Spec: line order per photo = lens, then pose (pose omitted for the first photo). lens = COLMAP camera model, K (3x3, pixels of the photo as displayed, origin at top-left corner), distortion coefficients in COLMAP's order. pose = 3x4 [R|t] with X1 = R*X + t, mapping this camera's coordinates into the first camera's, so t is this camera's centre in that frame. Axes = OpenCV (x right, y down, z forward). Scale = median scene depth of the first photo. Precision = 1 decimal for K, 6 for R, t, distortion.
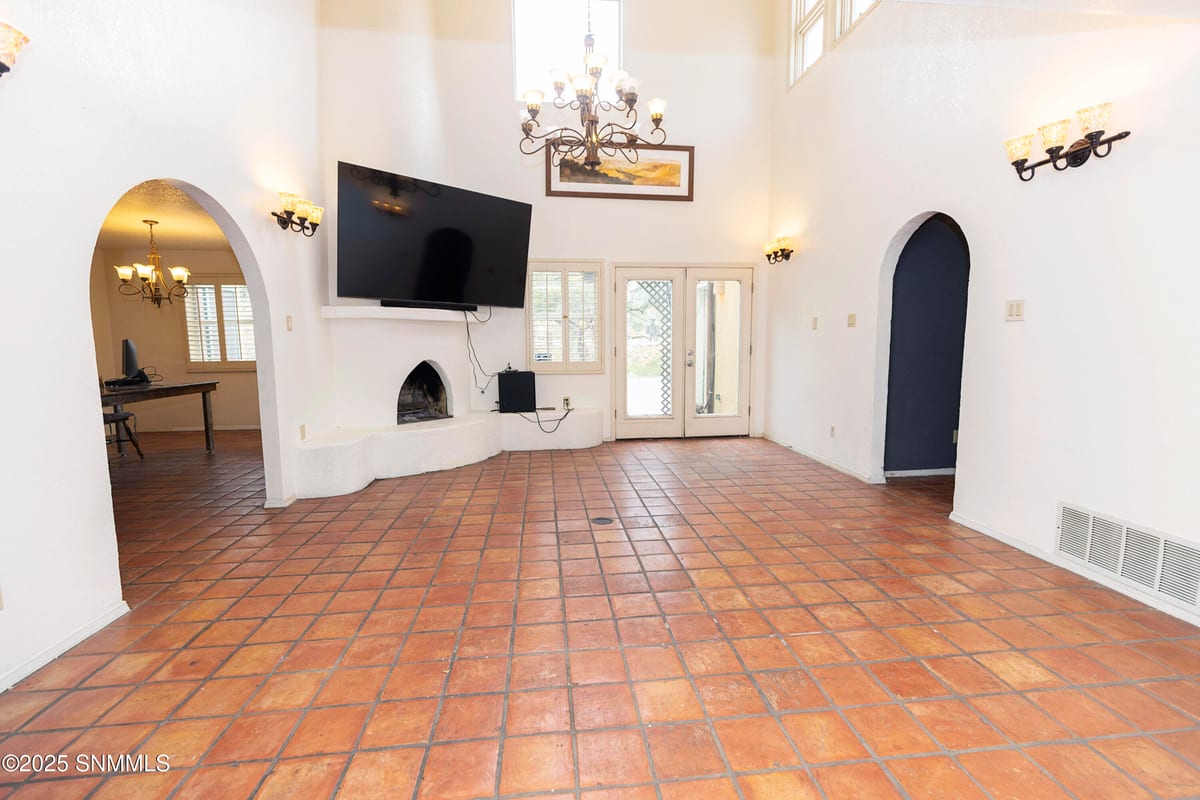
lens RADIAL K [[536.1, 0, 602.9], [0, 536.1, 397.2], [0, 0, 1]] dist [0.001341, -0.000150]
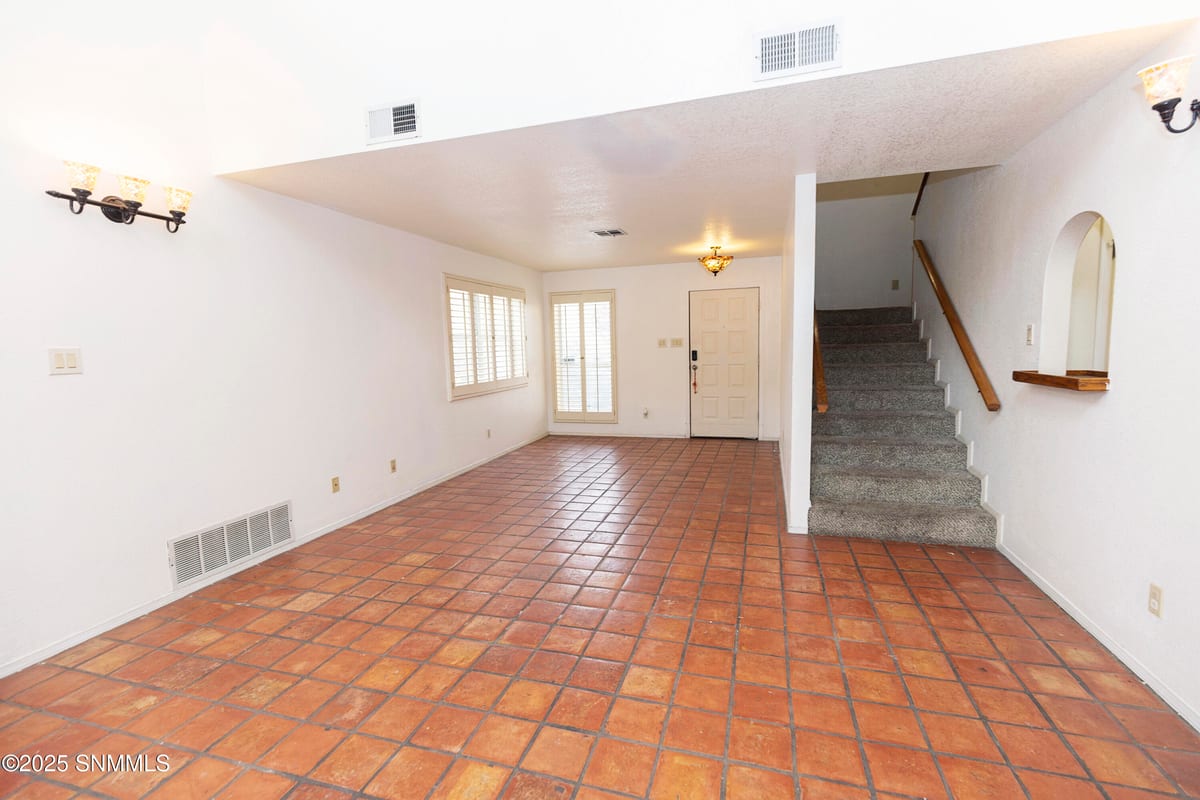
lens RADIAL K [[536.0, 0, 603.1], [0, 536.0, 399.6], [0, 0, 1]] dist [0.004316, -0.000187]
pose [[-0.919248, -0.007081, 0.393615, -0.301305], [0.077346, 0.977103, 0.198211, -0.190970], [-0.386005, 0.212650, -0.897652, 1.341535]]
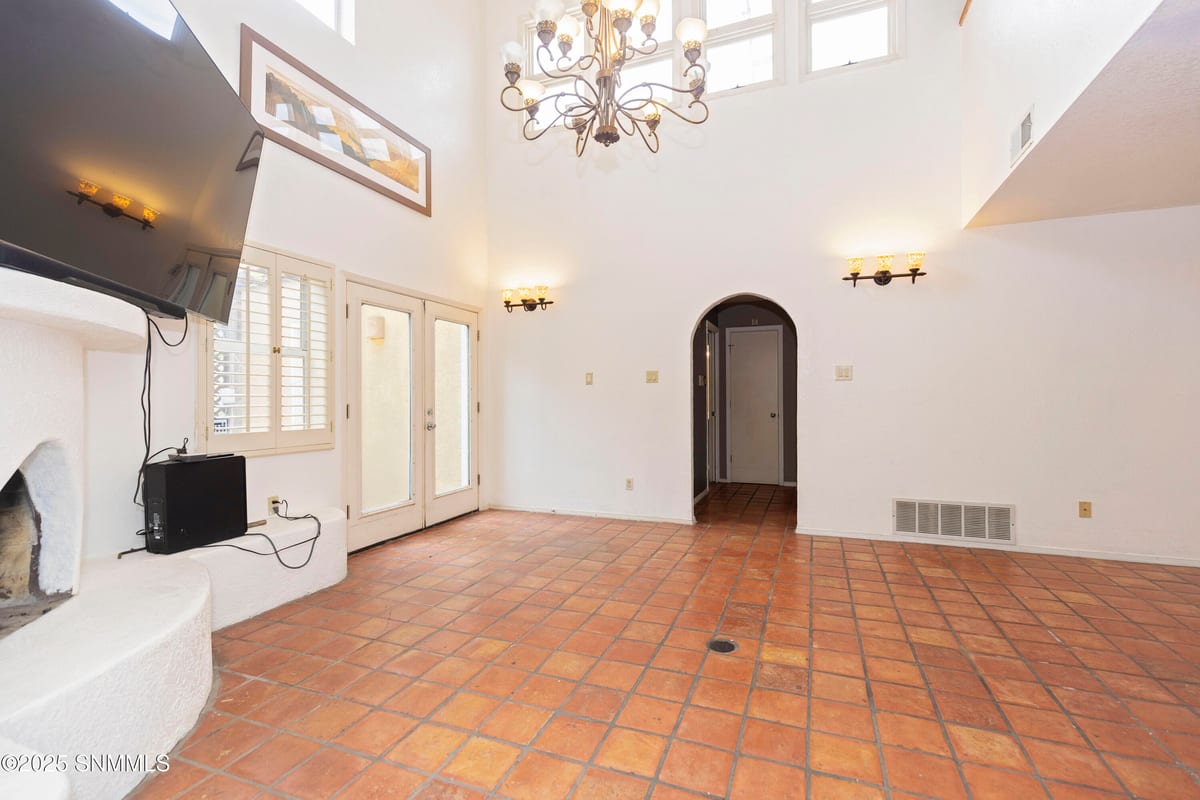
lens RADIAL K [[536.0, 0, 603.1], [0, 536.0, 399.6], [0, 0, 1]] dist [0.004316, -0.000187]
pose [[0.464666, 0.003585, 0.885479, -0.755058], [0.096425, 0.993840, -0.054624, -0.069443], [-0.880220, 0.110765, 0.461458, 0.851037]]
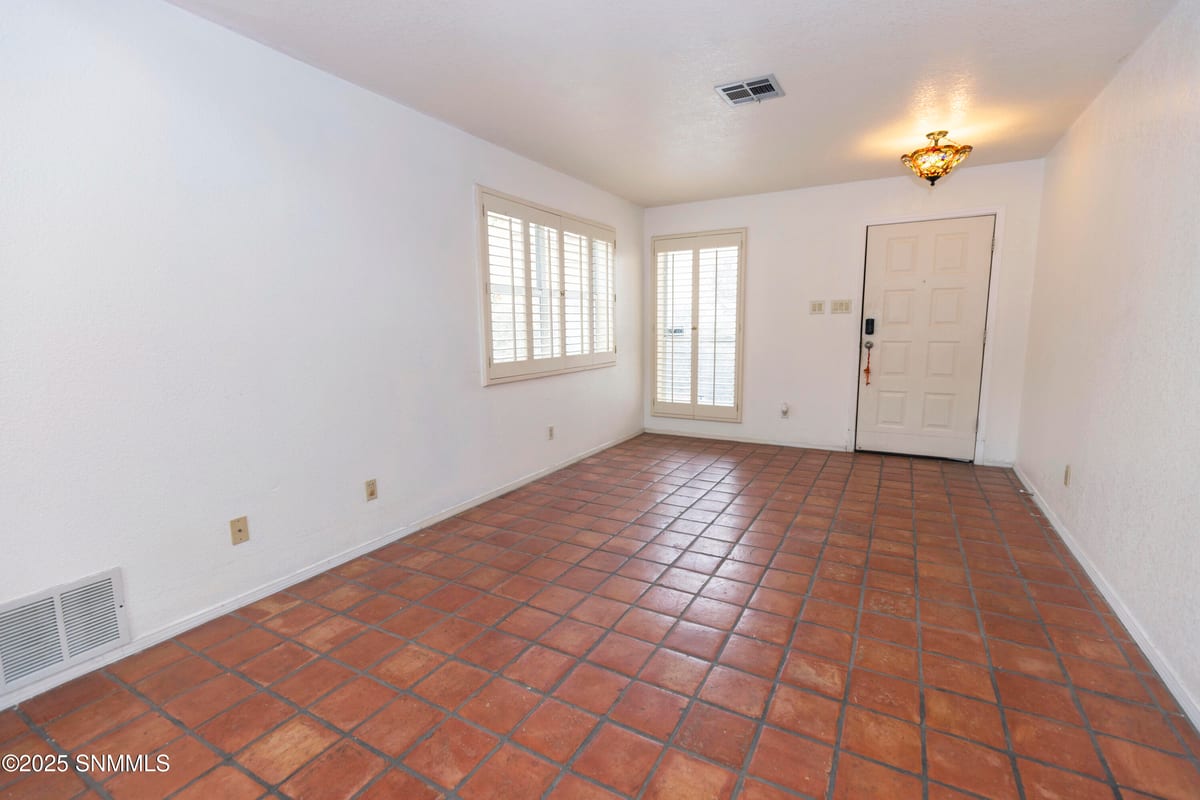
lens RADIAL K [[536.0, 0, 603.1], [0, 536.0, 399.6], [0, 0, 1]] dist [0.004316, -0.000187]
pose [[-0.815130, -0.061484, 0.576006, -0.027829], [0.081761, 0.972186, 0.219476, -0.082241], [-0.573479, 0.225997, -0.787431, 0.741267]]
